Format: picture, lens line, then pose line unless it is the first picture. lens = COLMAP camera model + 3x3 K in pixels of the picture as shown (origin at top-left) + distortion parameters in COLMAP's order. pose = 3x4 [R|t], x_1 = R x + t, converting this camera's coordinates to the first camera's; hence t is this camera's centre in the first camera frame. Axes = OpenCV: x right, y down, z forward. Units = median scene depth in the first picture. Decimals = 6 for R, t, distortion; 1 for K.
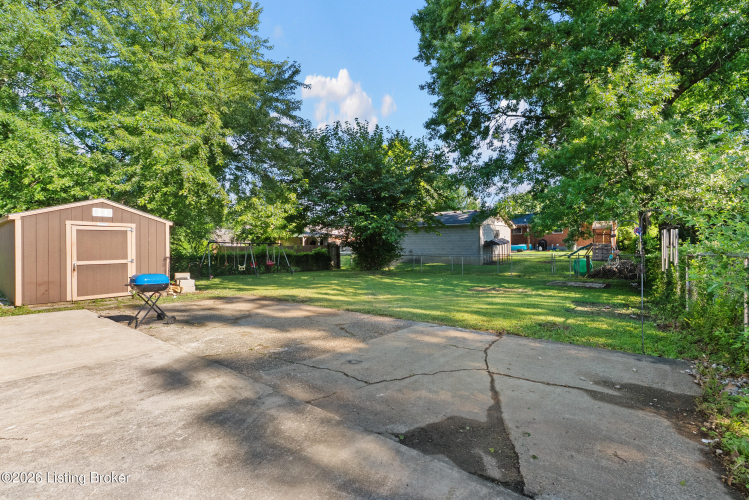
lens RADIAL K [[341.0, 0, 375.9], [0, 341.0, 249.2], [0, 0, 1]] dist [-0.013695, 0.003295]
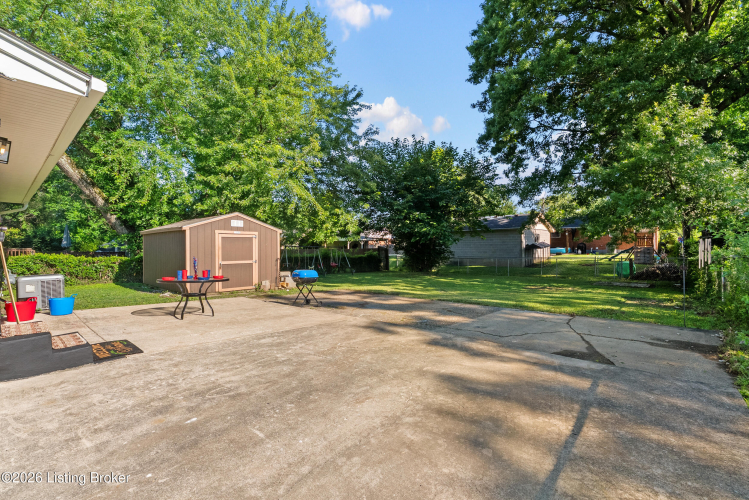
lens RADIAL K [[341.0, 0, 375.0], [0, 341.0, 251.2], [0, 0, 1]] dist [-0.013695, 0.003295]
pose [[0.996937, 0.001248, -0.078194, -0.158867], [-0.001447, 0.999996, -0.002491, -0.000662], [0.078190, 0.002596, 0.996935, -0.207425]]
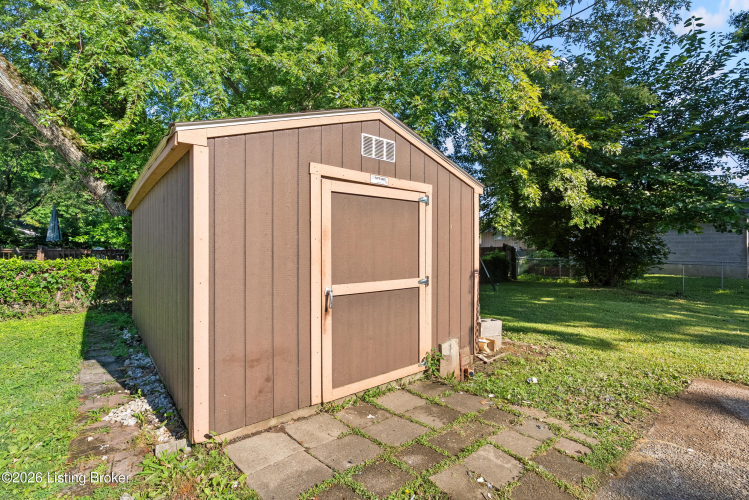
lens RADIAL K [[341.0, 0, 371.4], [0, 341.0, 252.1], [0, 0, 1]] dist [-0.013695, 0.003295]
pose [[0.976327, 0.006896, -0.216192, -0.626323], [-0.006966, 0.999976, 0.000442, 0.002047], [0.216189, 0.001074, 0.976351, 0.546935]]
